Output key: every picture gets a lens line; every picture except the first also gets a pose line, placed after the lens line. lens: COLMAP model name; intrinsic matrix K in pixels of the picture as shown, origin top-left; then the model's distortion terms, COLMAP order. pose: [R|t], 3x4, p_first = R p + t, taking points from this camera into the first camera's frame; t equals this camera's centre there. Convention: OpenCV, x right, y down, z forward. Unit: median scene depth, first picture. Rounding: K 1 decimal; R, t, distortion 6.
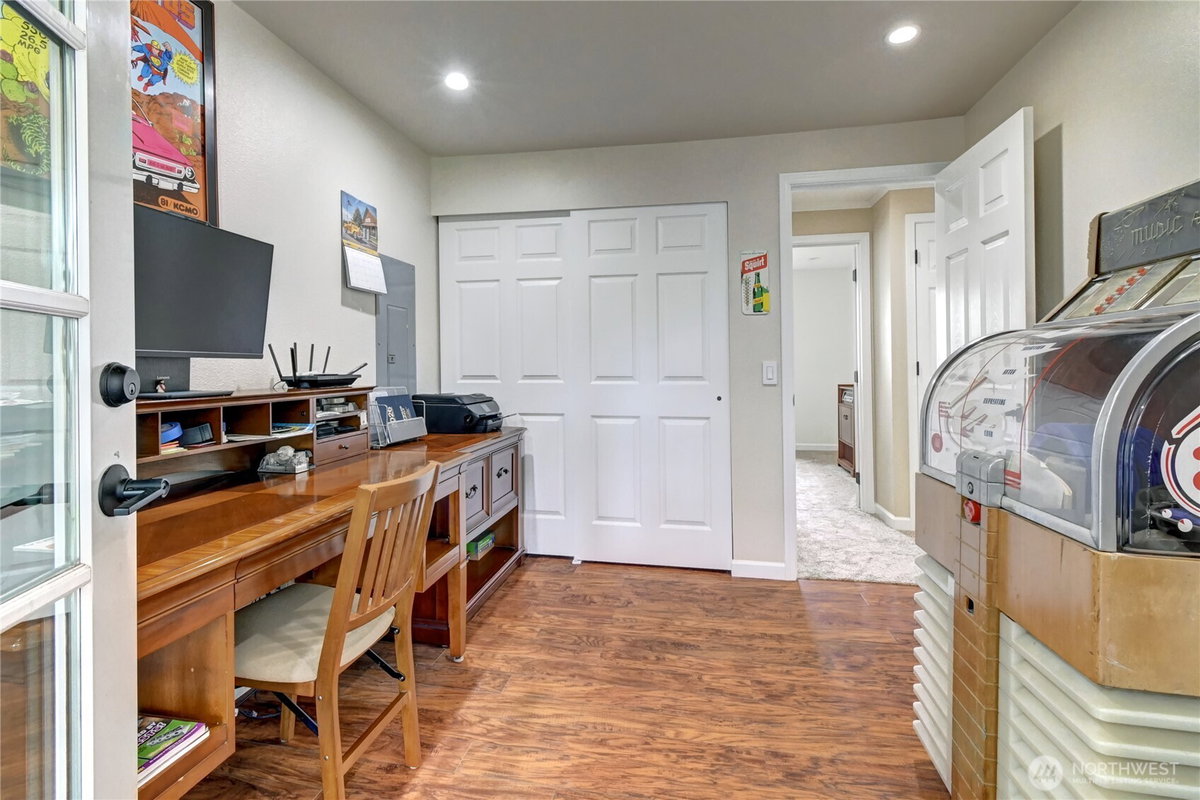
lens RADIAL K [[542.2, 0, 605.2], [0, 542.2, 367.9], [0, 0, 1]] dist [-0.014066, -0.000505]
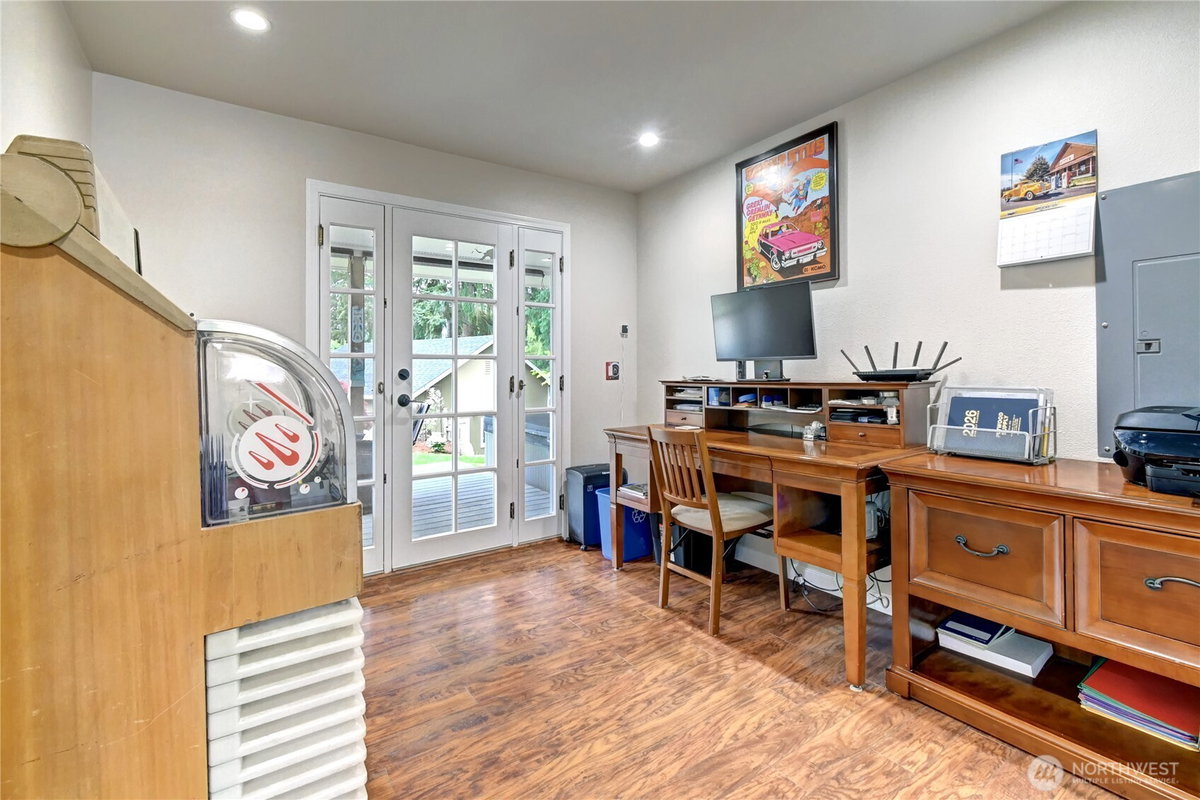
lens RADIAL K [[542.2, 0, 605.2], [0, 542.2, 367.9], [0, 0, 1]] dist [-0.014066, -0.000505]
pose [[-0.719260, 0.005500, -0.694719, 0.787372], [0.012452, 0.999910, -0.004975, 0.006446], [0.694629, -0.012229, -0.719264, 1.653799]]
